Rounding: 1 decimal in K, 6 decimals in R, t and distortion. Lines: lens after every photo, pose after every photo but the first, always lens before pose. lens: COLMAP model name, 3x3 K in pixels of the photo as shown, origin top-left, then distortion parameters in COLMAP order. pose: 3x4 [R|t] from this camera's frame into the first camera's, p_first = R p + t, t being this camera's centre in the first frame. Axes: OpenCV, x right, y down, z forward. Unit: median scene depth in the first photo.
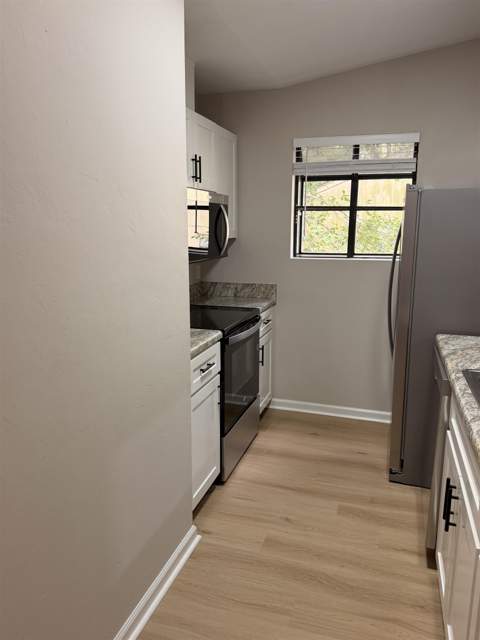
lens RADIAL K [[483.7, 0, 244.6], [0, 483.7, 315.5], [0, 0, 1]] dist [0.087032, -0.100550]
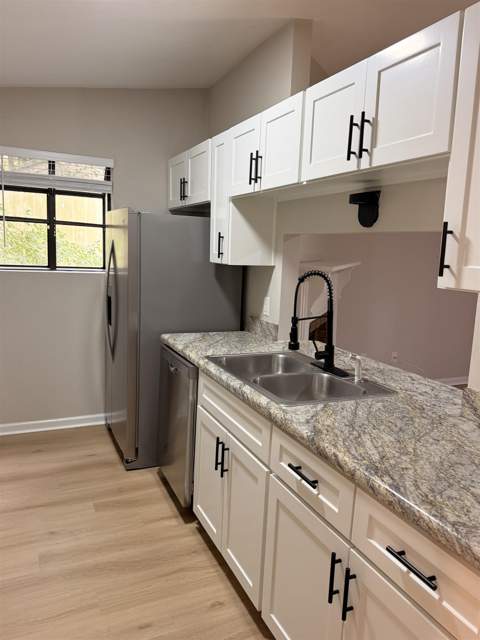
lens RADIAL K [[483.7, 0, 235.5], [0, 483.7, 320.5], [0, 0, 1]] dist [0.087032, -0.100550]
pose [[0.744445, -0.071194, 0.663877, -0.222134], [0.082106, 0.996514, 0.014796, 0.001667], [-0.662616, 0.043494, 0.747695, -0.009792]]
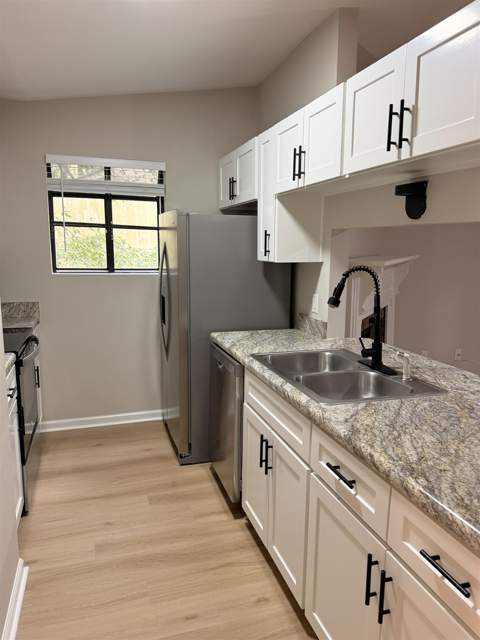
lens RADIAL K [[483.7, 0, 241.9], [0, 483.7, 322.6], [0, 0, 1]] dist [0.087032, -0.100550]
pose [[0.818662, -0.087949, 0.567502, -0.195150], [0.097606, 0.995135, 0.013419, 0.003827], [-0.565921, 0.044406, 0.823263, -0.033478]]
